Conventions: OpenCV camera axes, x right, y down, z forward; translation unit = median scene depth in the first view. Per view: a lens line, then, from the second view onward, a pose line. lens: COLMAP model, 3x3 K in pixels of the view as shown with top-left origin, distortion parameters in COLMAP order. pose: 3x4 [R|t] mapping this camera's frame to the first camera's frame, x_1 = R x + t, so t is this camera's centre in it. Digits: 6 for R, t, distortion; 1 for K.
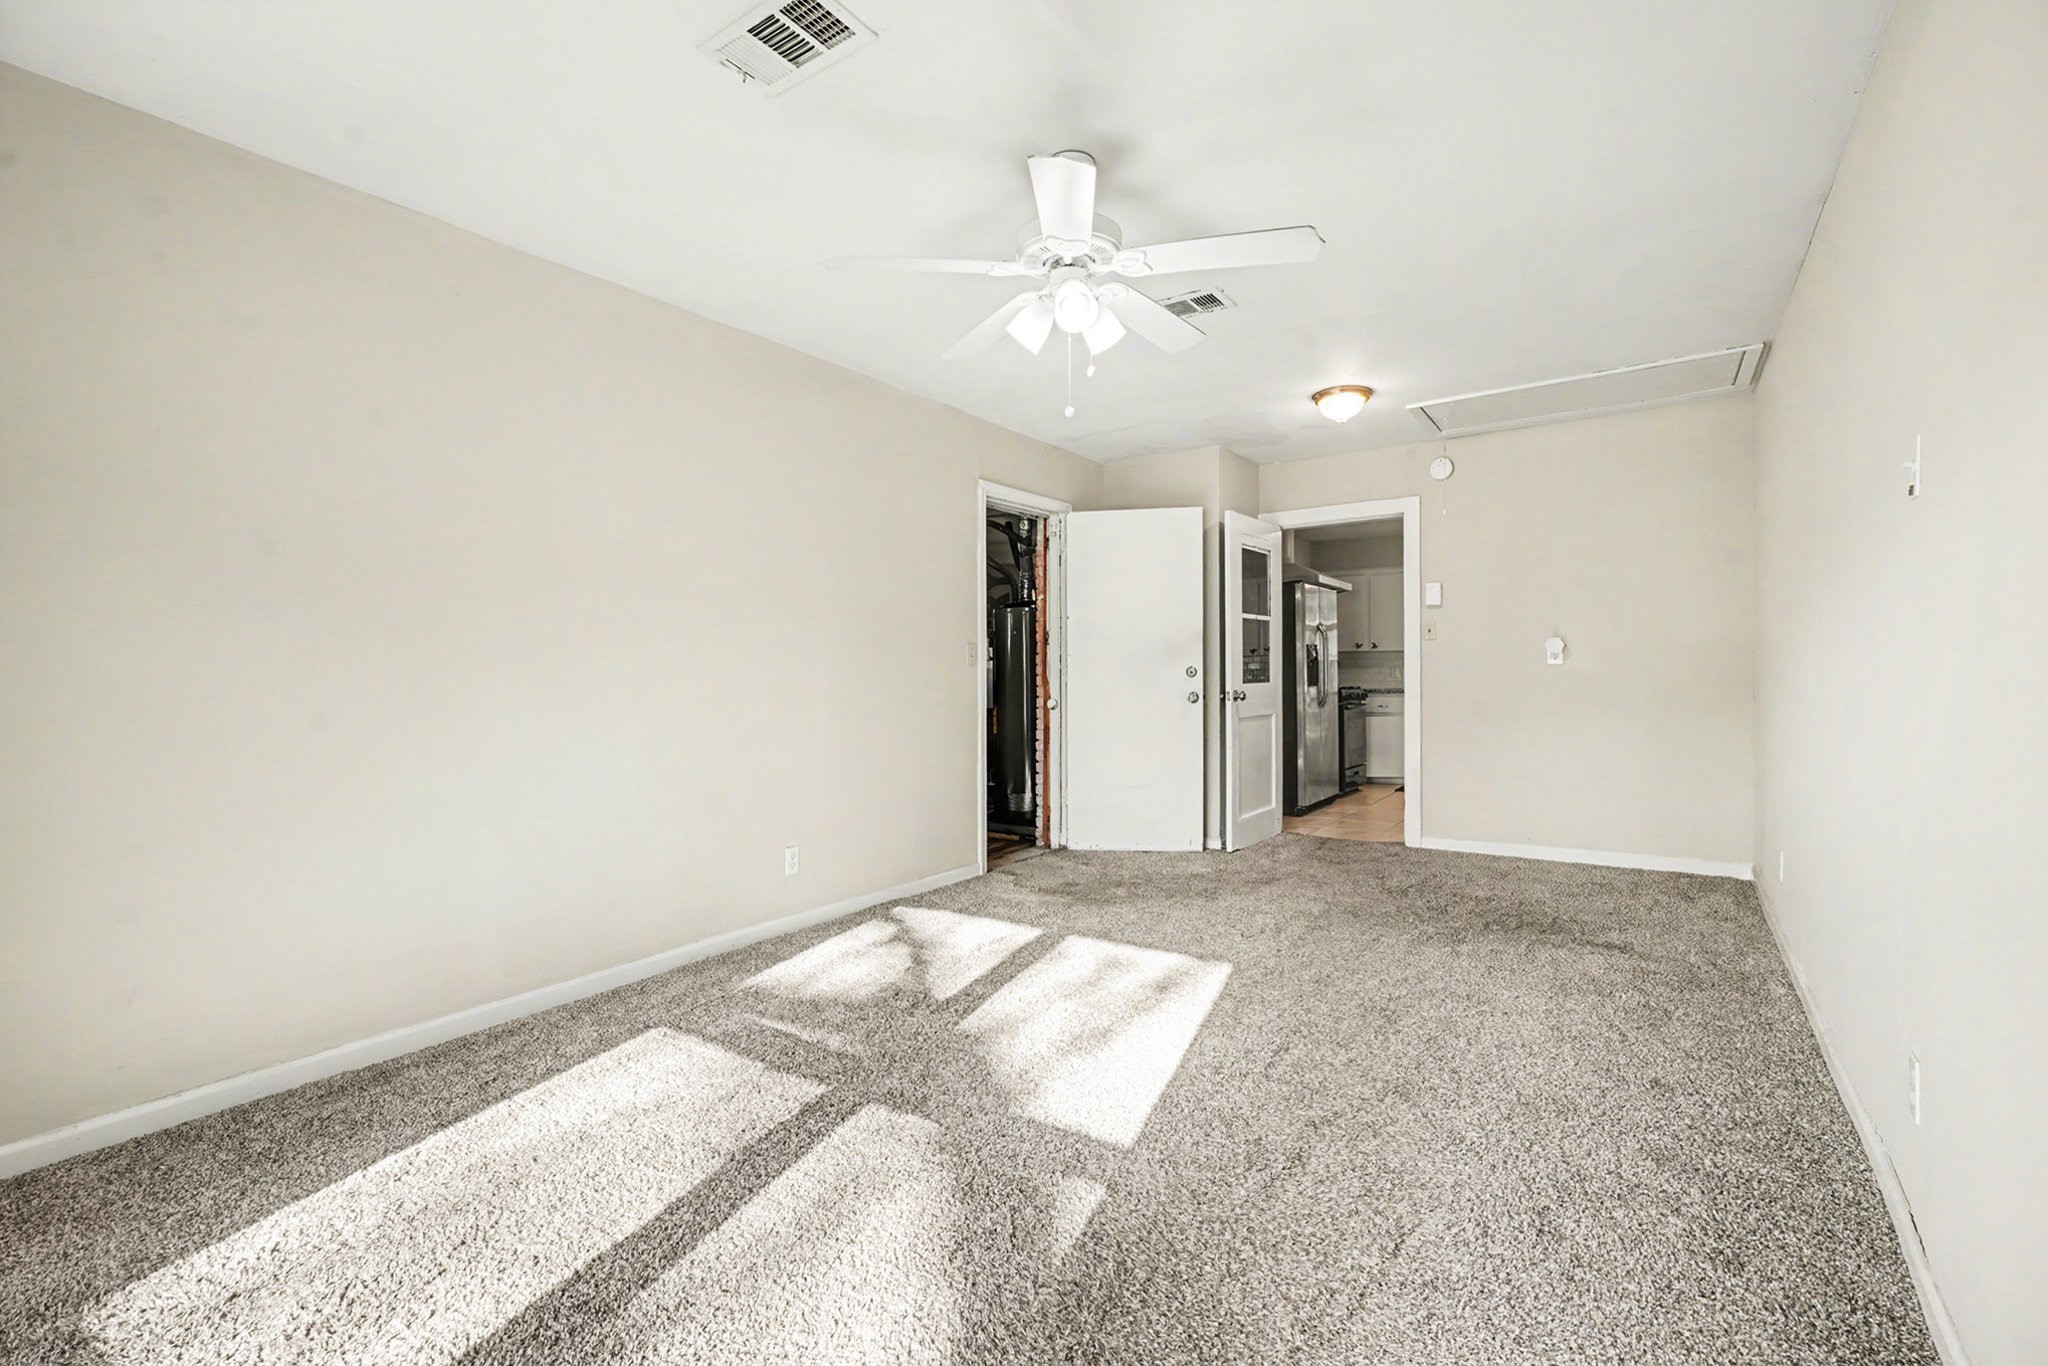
lens RADIAL K [[936.6, 0, 1025.2], [0, 936.6, 670.6], [0, 0, 1]] dist [0.017949, 0.000016]
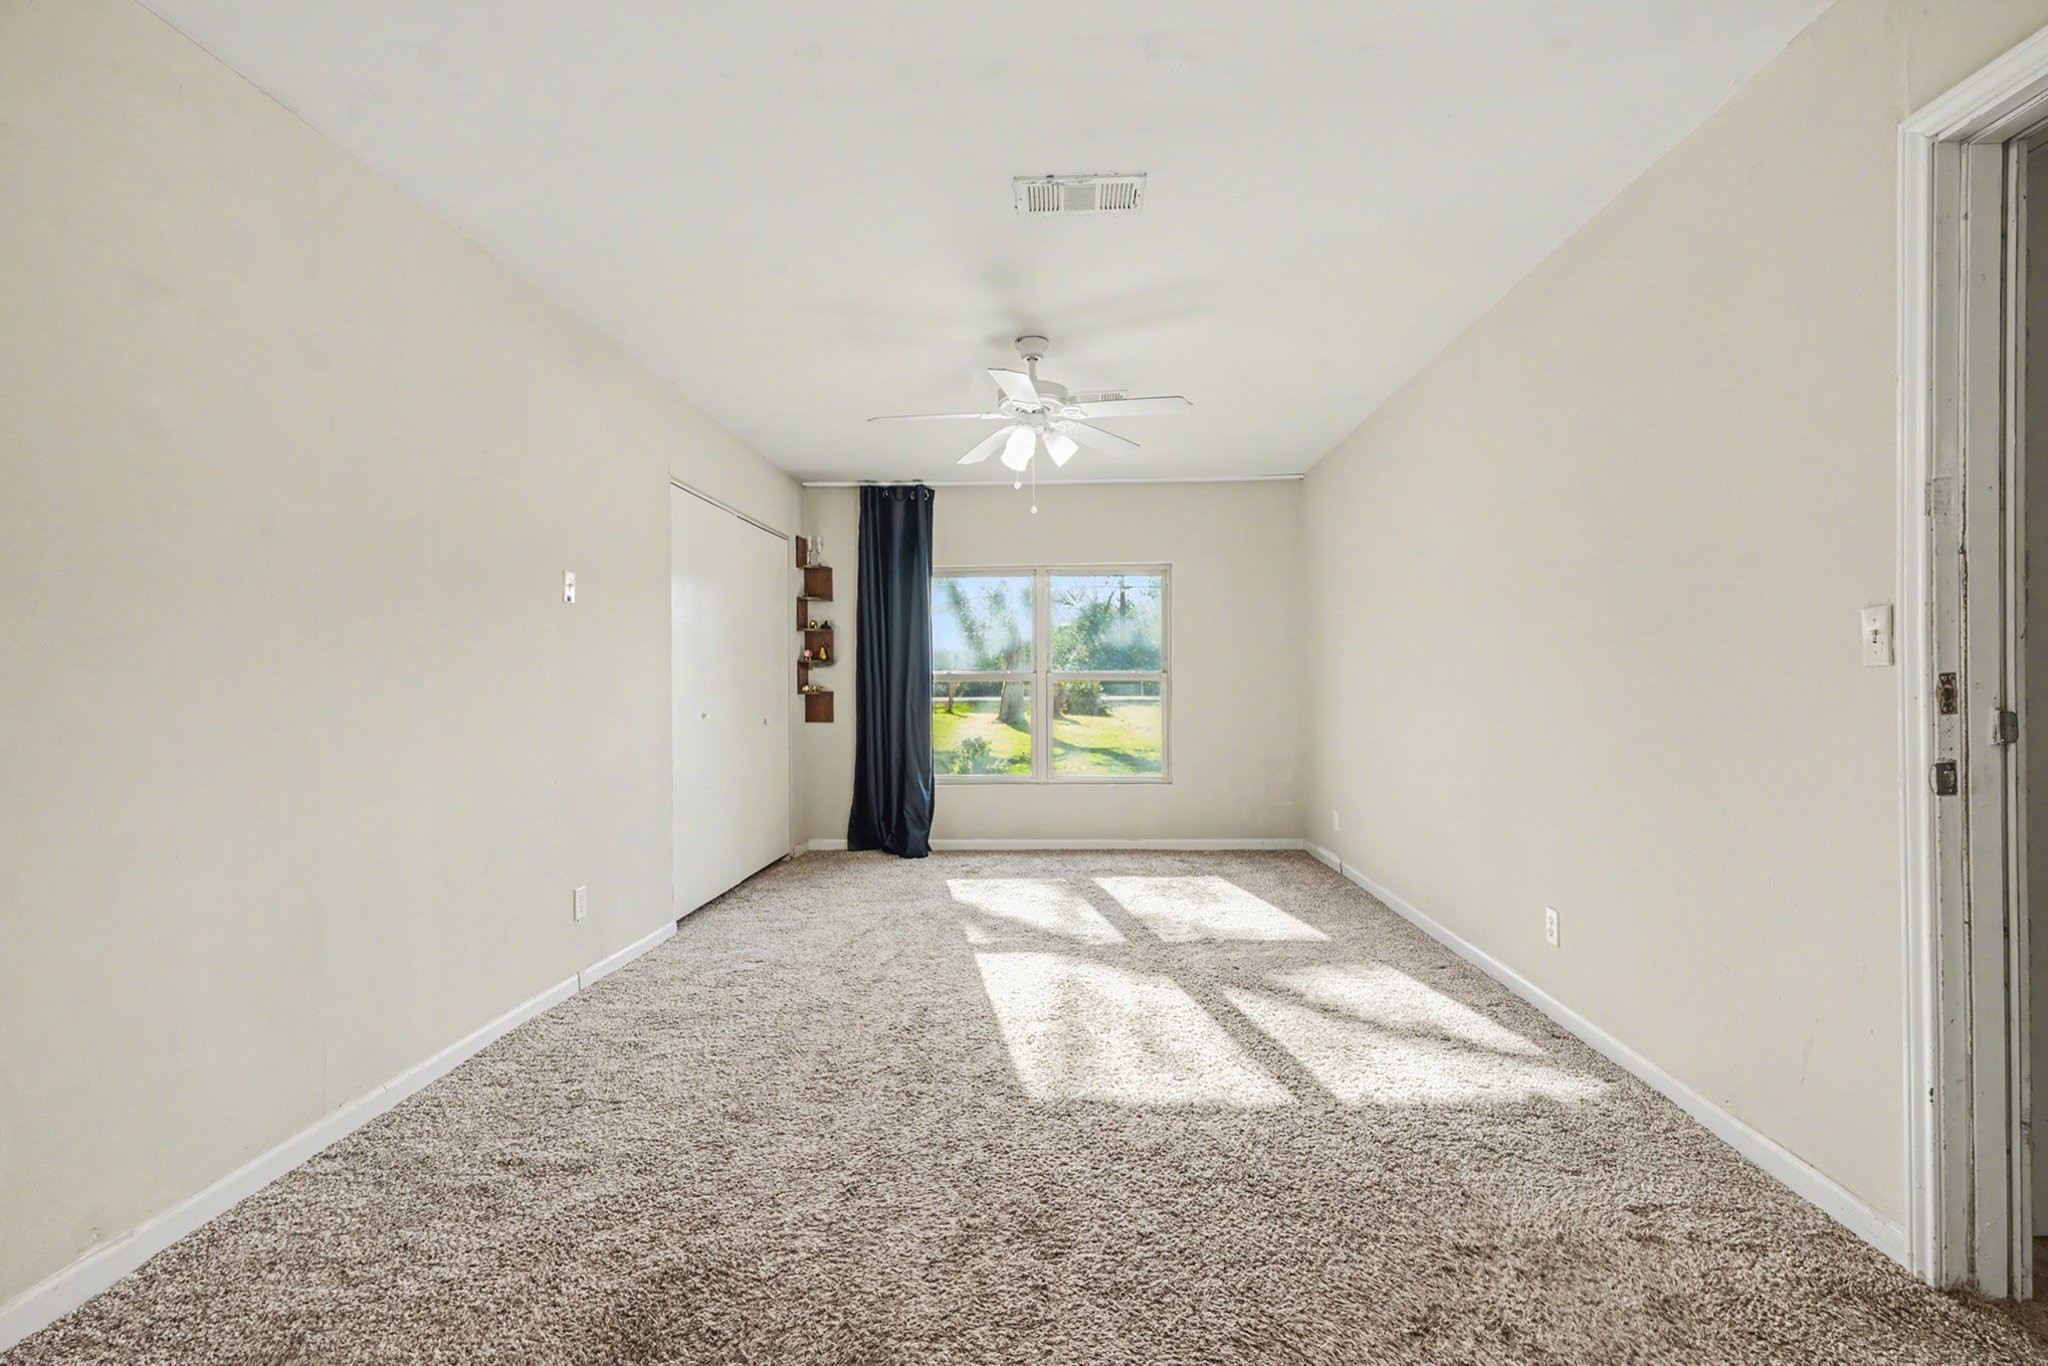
lens RADIAL K [[936.6, 0, 1025.2], [0, 936.6, 670.6], [0, 0, 1]] dist [0.017949, 0.000016]
pose [[-0.851777, 0.001367, -0.523903, 0.629535], [0.006621, 0.999945, -0.008156, -0.006115], [0.523863, -0.010416, -0.851739, 1.694640]]
